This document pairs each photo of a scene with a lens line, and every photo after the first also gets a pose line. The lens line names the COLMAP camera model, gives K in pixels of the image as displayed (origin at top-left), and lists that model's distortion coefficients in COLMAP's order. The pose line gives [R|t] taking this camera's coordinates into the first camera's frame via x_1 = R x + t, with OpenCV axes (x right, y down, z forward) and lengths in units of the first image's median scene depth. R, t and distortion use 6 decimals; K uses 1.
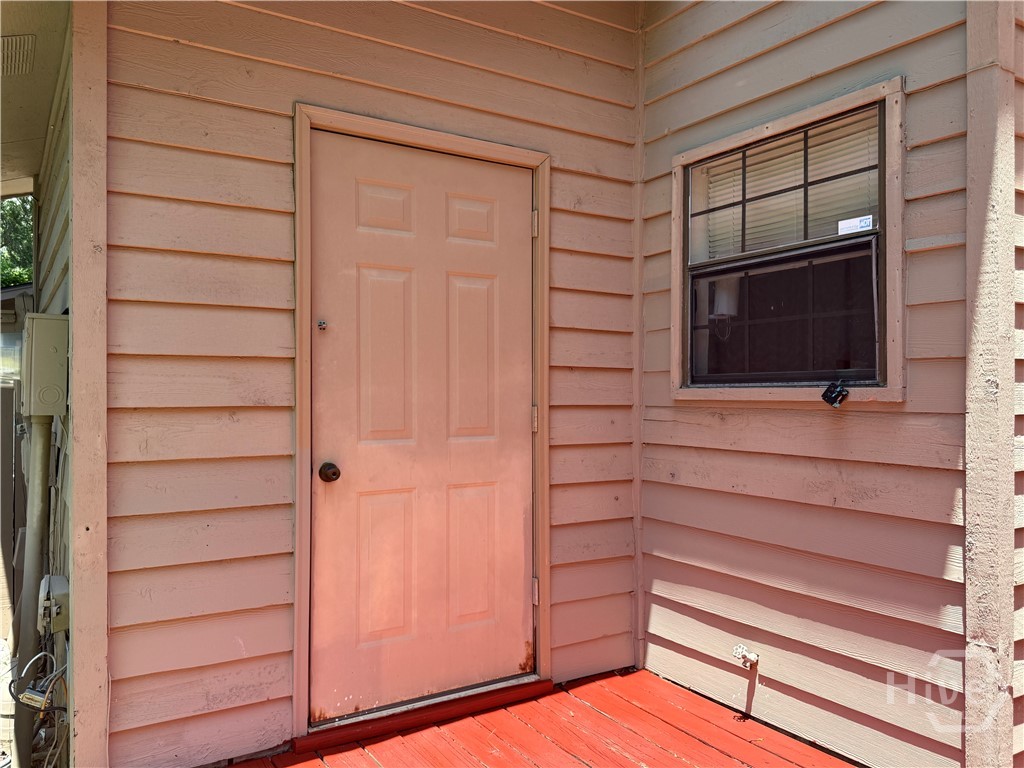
lens RADIAL K [[804.6, 0, 511.6], [0, 804.6, 385.9], [0, 0, 1]] dist [0.042654, -0.021034]
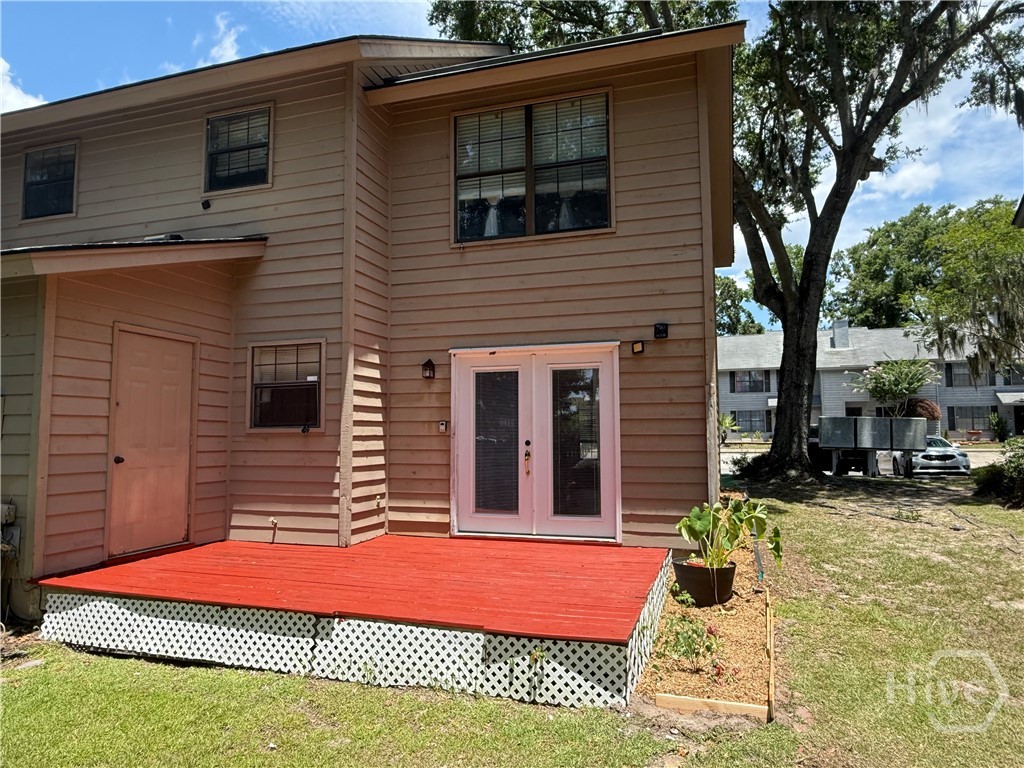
lens RADIAL K [[657.1, 0, 510.5], [0, 657.1, 386.7], [0, 0, 1]] dist [-0.000321, 0.000447]
pose [[0.765075, 0.044143, 0.642426, -0.601141], [0.002577, 0.997430, -0.071604, 0.024843], [-0.643936, 0.056438, 0.762995, -1.385537]]
